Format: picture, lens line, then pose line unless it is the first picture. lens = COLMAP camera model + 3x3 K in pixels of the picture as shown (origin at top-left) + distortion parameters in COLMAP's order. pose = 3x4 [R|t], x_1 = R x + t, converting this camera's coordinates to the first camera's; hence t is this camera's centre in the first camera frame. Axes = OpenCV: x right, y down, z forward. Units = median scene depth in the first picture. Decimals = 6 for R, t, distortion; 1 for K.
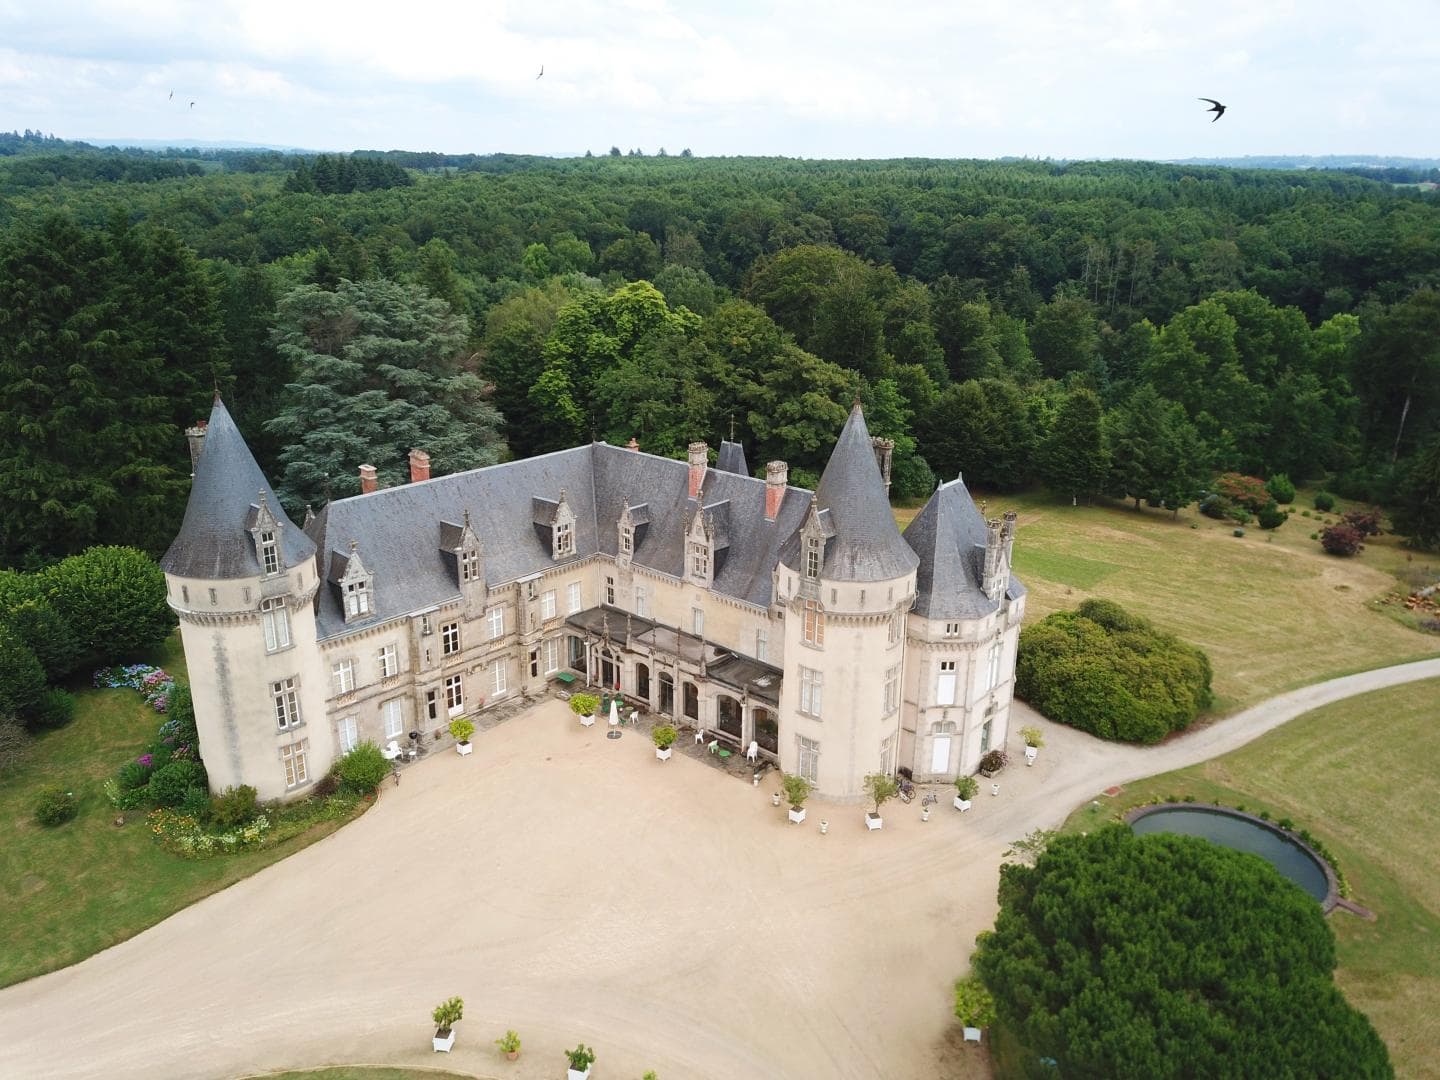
lens RADIAL K [[1078.6, 0, 707.3], [0, 1078.6, 539.6], [0, 0, 1]] dist [0.013324, -0.015641]
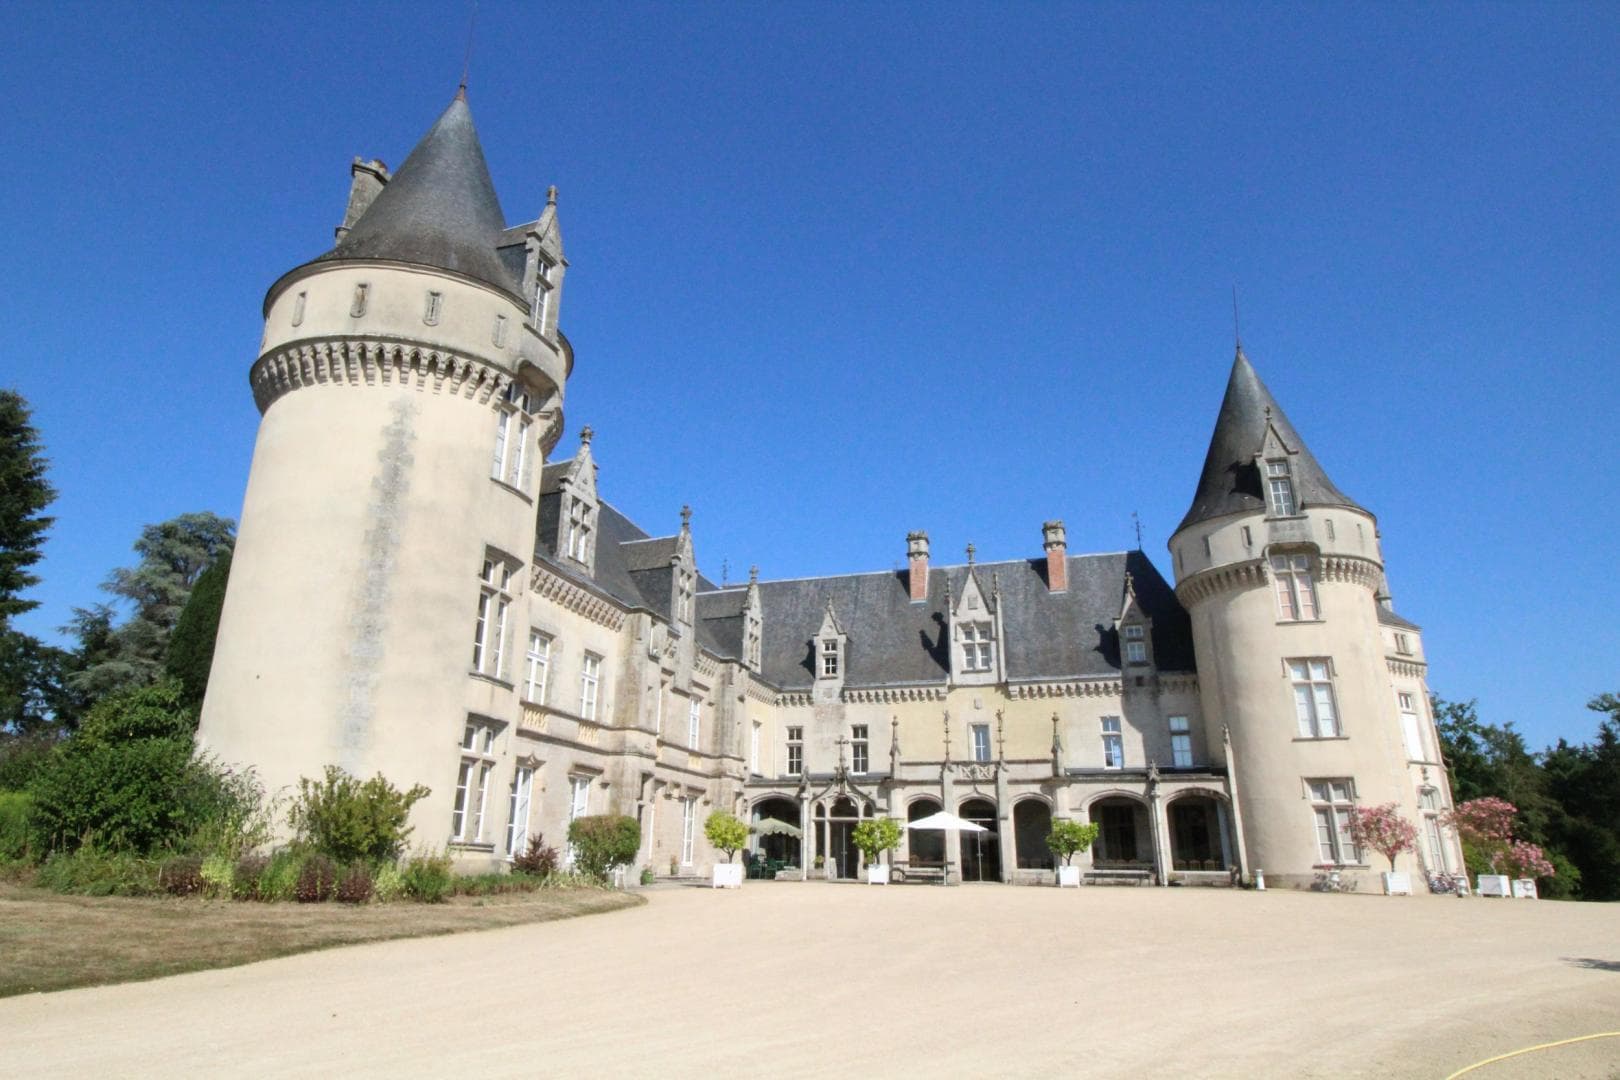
lens RADIAL K [[960.1, 0, 793.6], [0, 960.1, 529.1], [0, 0, 1]] dist [0.000143, -0.002456]
pose [[0.908878, 0.142919, 0.391810, -0.382822], [0.128874, 0.797234, -0.589753, 0.320989], [-0.396651, 0.586508, 0.706170, 0.580562]]
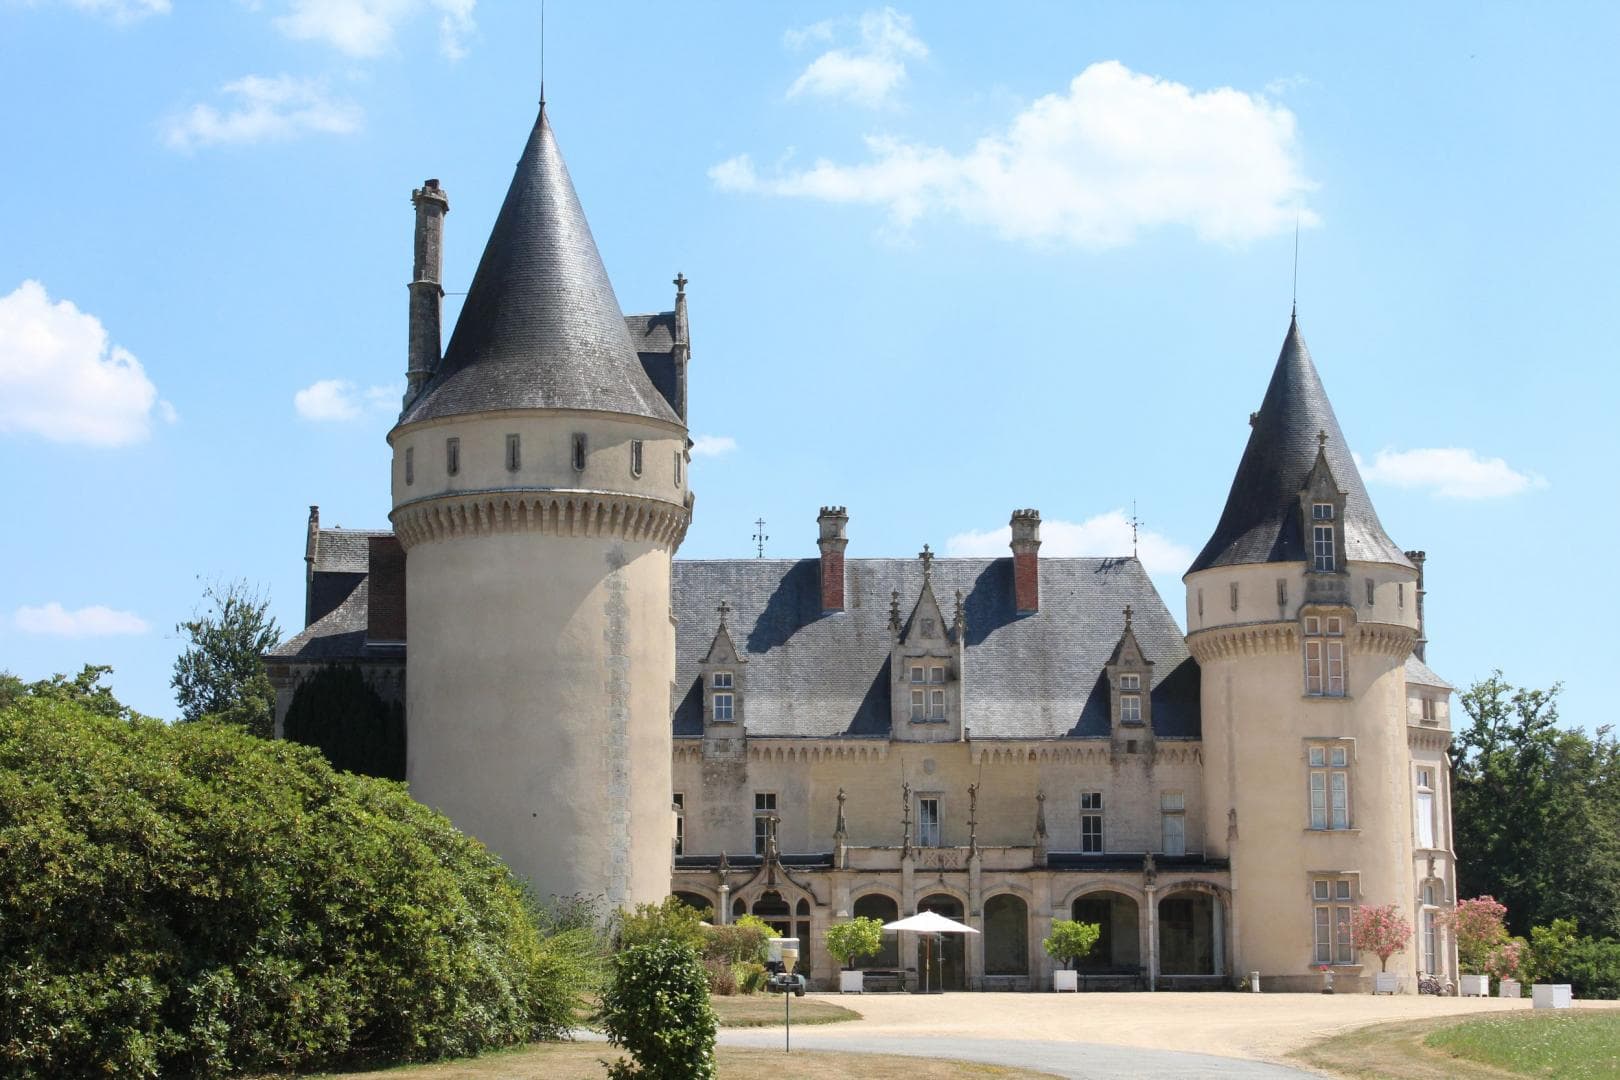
lens RADIAL K [[2955.6, 0, 806.9], [0, 2955.6, 543.7], [0, 0, 1]] dist [0.046774, 0.000000]
pose [[0.718445, 0.098662, 0.688552, -1.072179], [0.232458, 0.898921, -0.371355, 0.486595], [-0.655592, 0.426858, 0.622890, 0.124567]]
